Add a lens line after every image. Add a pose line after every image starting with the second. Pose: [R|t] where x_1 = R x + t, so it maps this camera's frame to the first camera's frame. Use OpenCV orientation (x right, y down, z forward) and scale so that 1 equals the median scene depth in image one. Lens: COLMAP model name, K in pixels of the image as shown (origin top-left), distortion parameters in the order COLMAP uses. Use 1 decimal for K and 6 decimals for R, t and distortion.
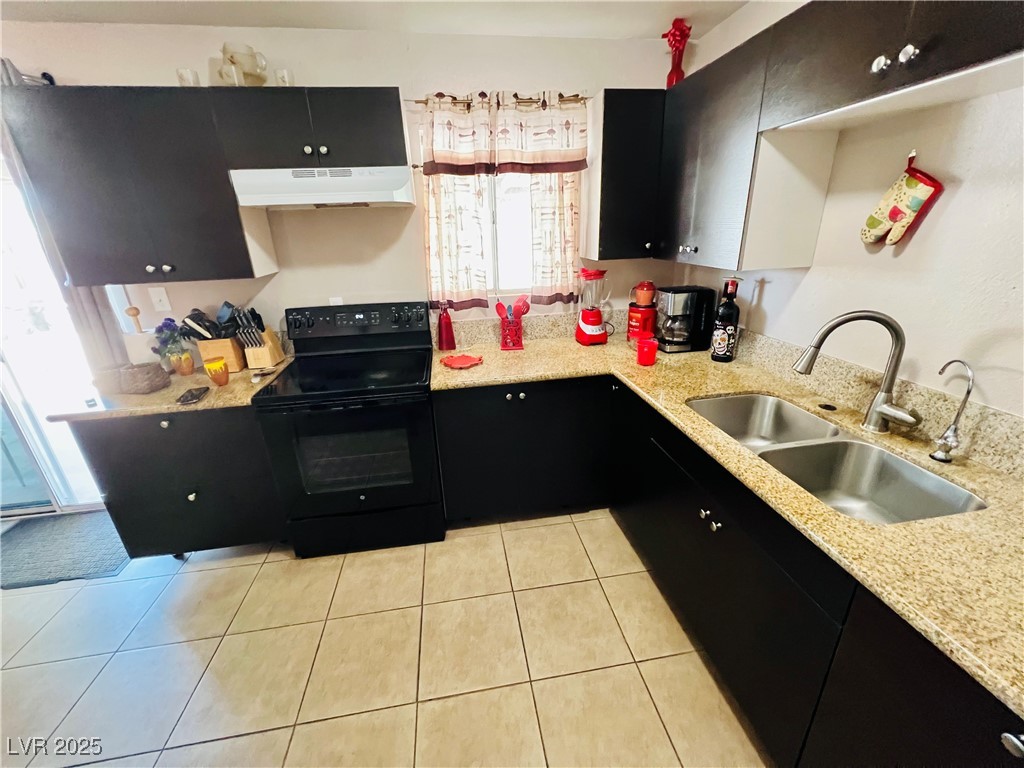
lens RADIAL K [[411.6, 0, 512.3], [0, 411.6, 381.9], [0, 0, 1]] dist [-0.003283, 0.000710]
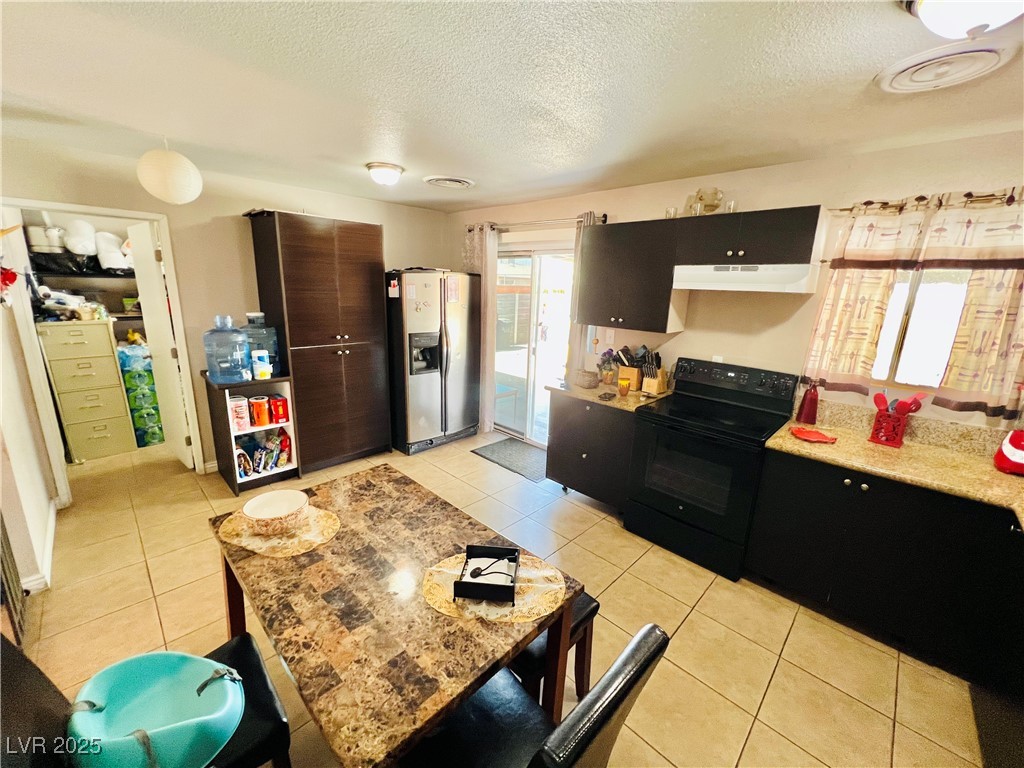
lens RADIAL K [[408.6, 0, 511.2], [0, 408.6, 383.7], [0, 0, 1]] dist [-0.002853, -0.000068]
pose [[0.591357, 0.240681, -0.769655, 0.207003], [-0.333592, 0.941941, 0.038245, 0.044285], [0.734175, 0.234135, 0.637313, -0.286414]]
